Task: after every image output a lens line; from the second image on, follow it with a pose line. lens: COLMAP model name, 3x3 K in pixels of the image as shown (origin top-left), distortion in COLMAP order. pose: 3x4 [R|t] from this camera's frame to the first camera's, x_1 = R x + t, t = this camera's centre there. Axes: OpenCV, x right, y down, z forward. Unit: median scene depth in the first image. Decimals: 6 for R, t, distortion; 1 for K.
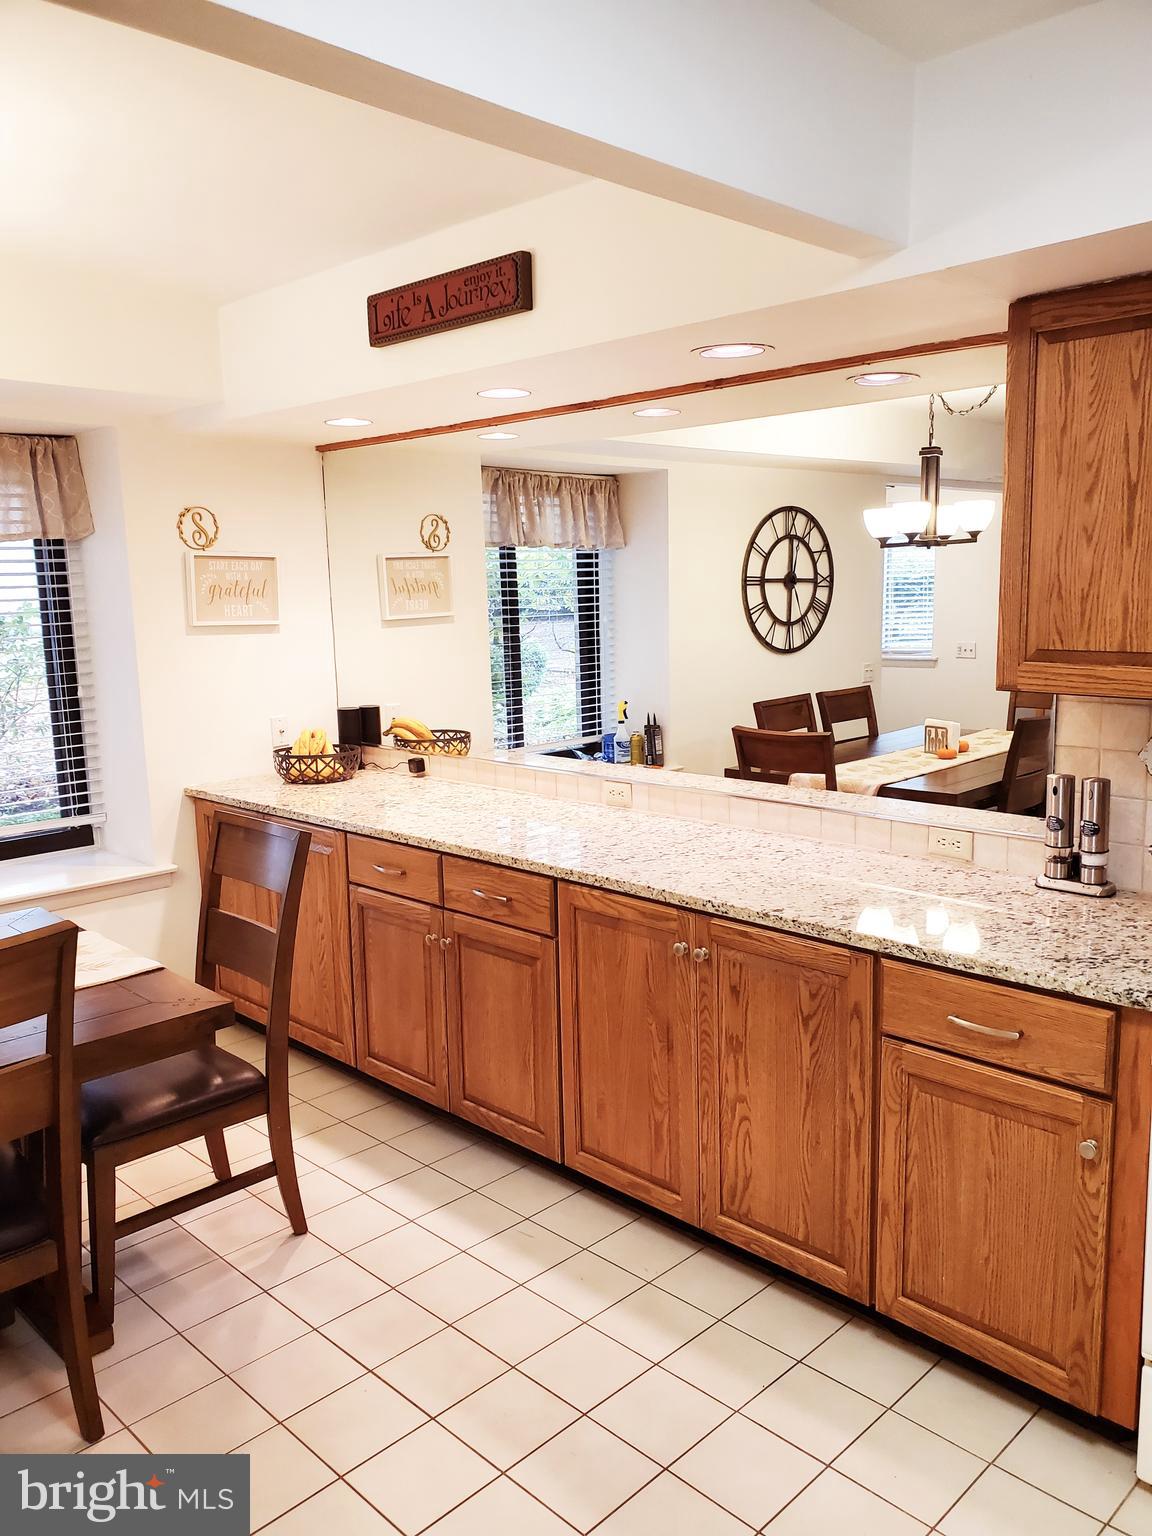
lens RADIAL K [[1201.4, 0, 581.1], [0, 1201.4, 767.5], [0, 0, 1]] dist [0.030639, -0.034537]
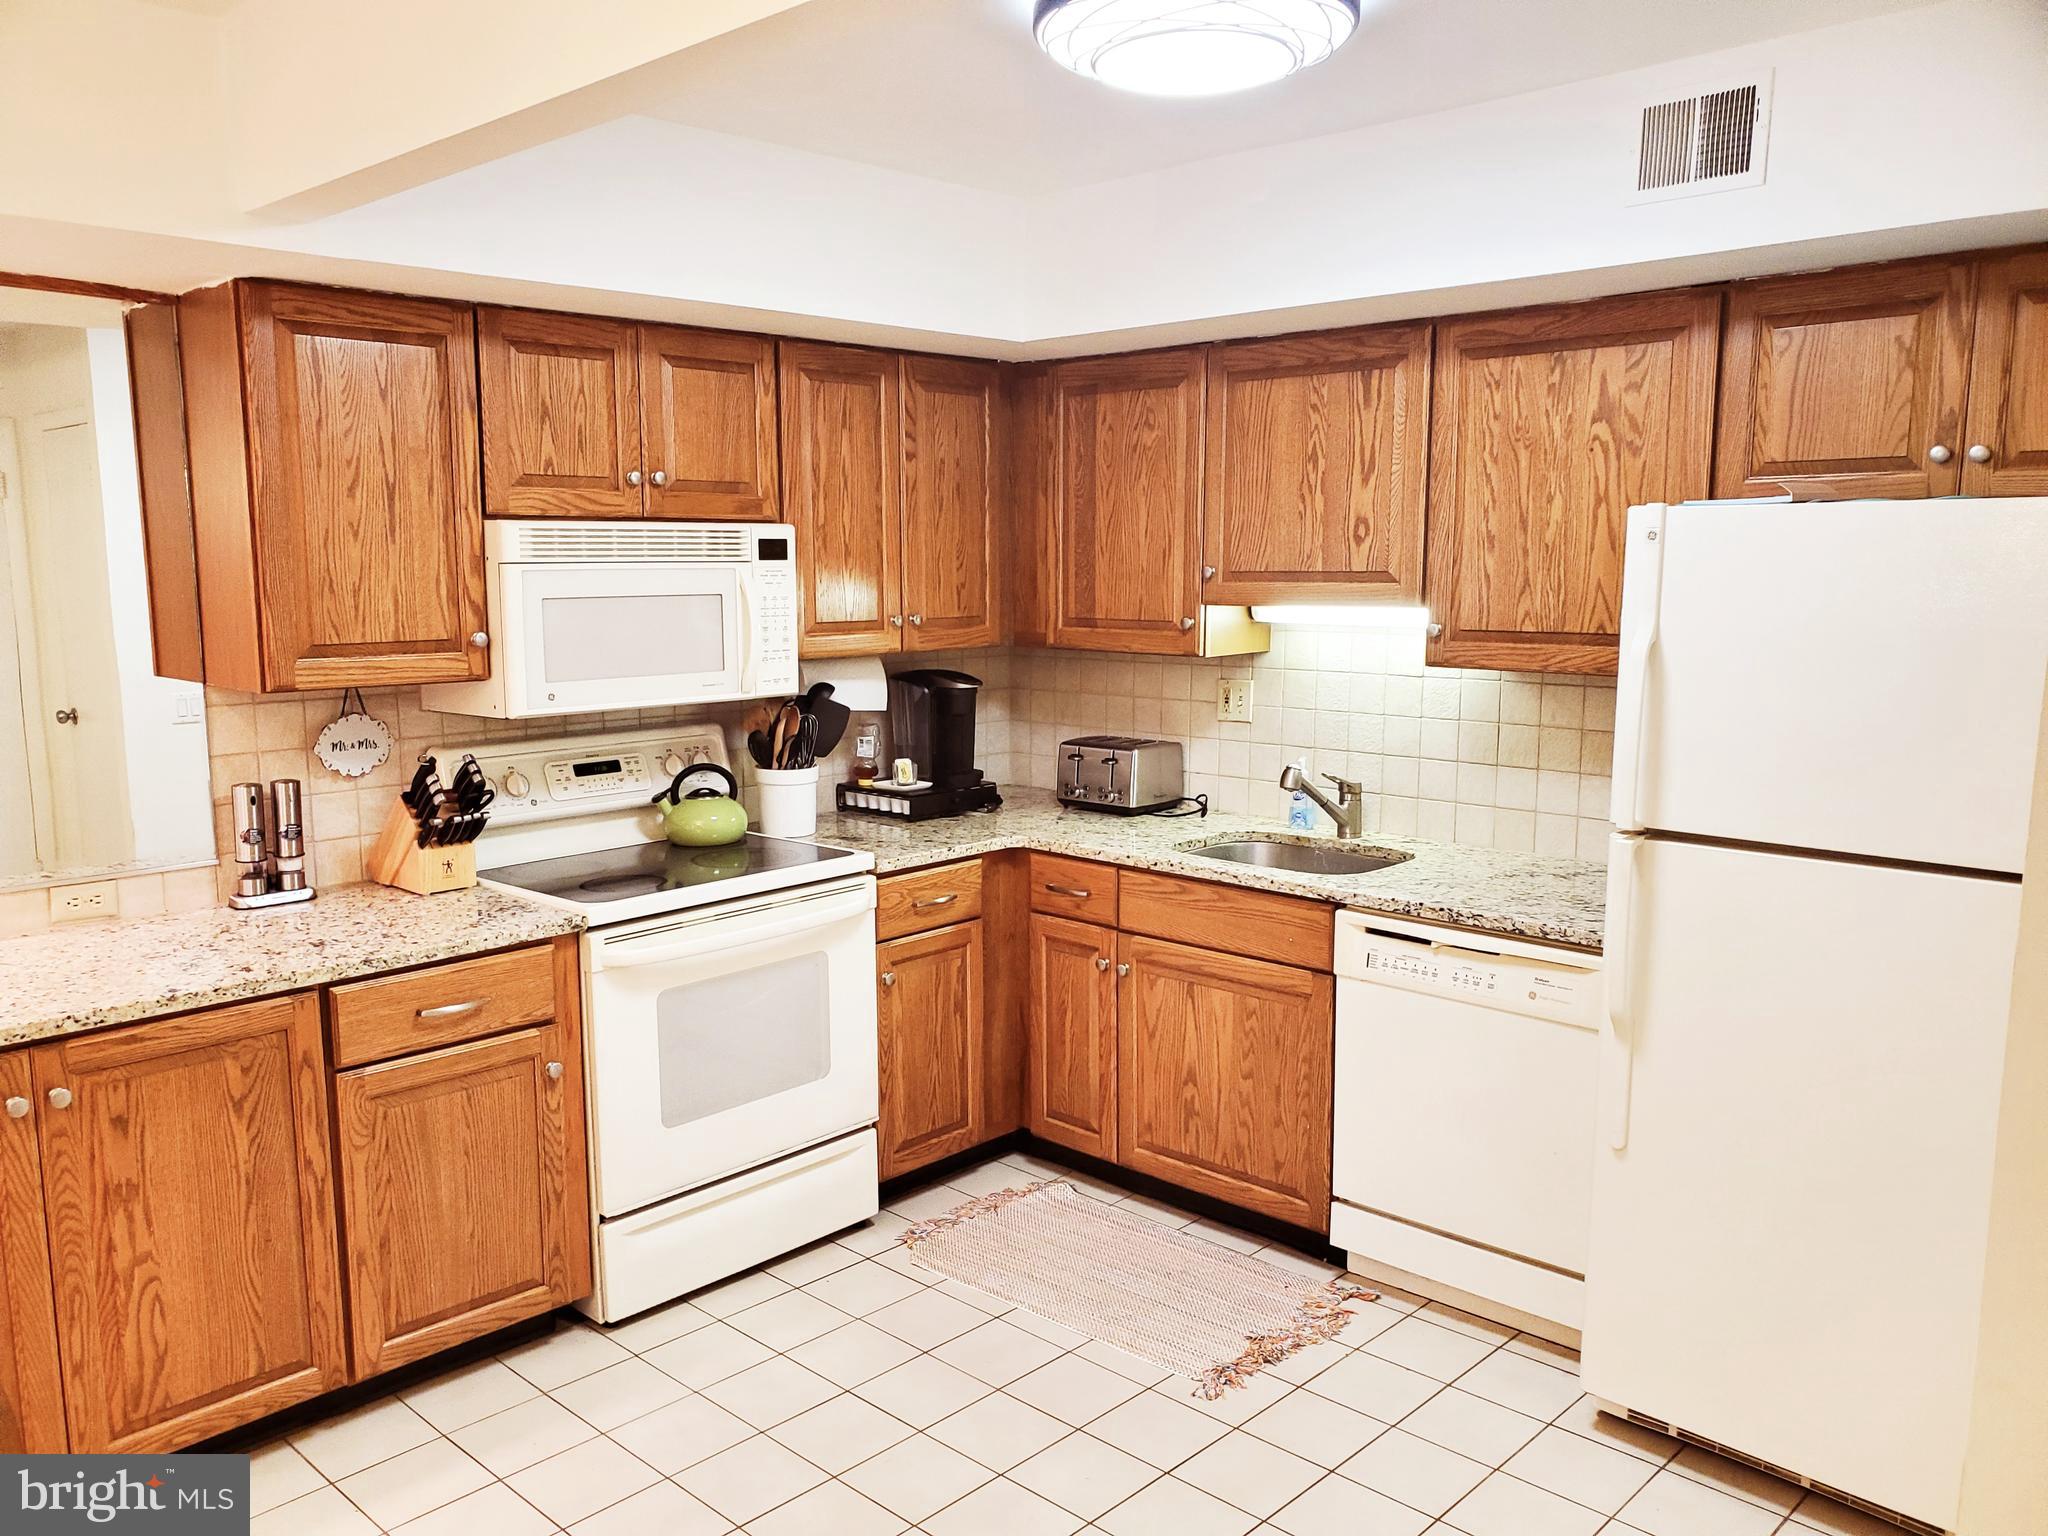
lens RADIAL K [[1601.8, 0, 1025.3], [0, 1601.8, 775.6], [0, 0, 1]] dist [0.030639, -0.034537]
pose [[-0.000437, -0.128247, 0.991742, -0.906979], [0.159447, 0.979045, 0.126675, -0.067010], [-0.987206, 0.158186, 0.020021, 0.419642]]
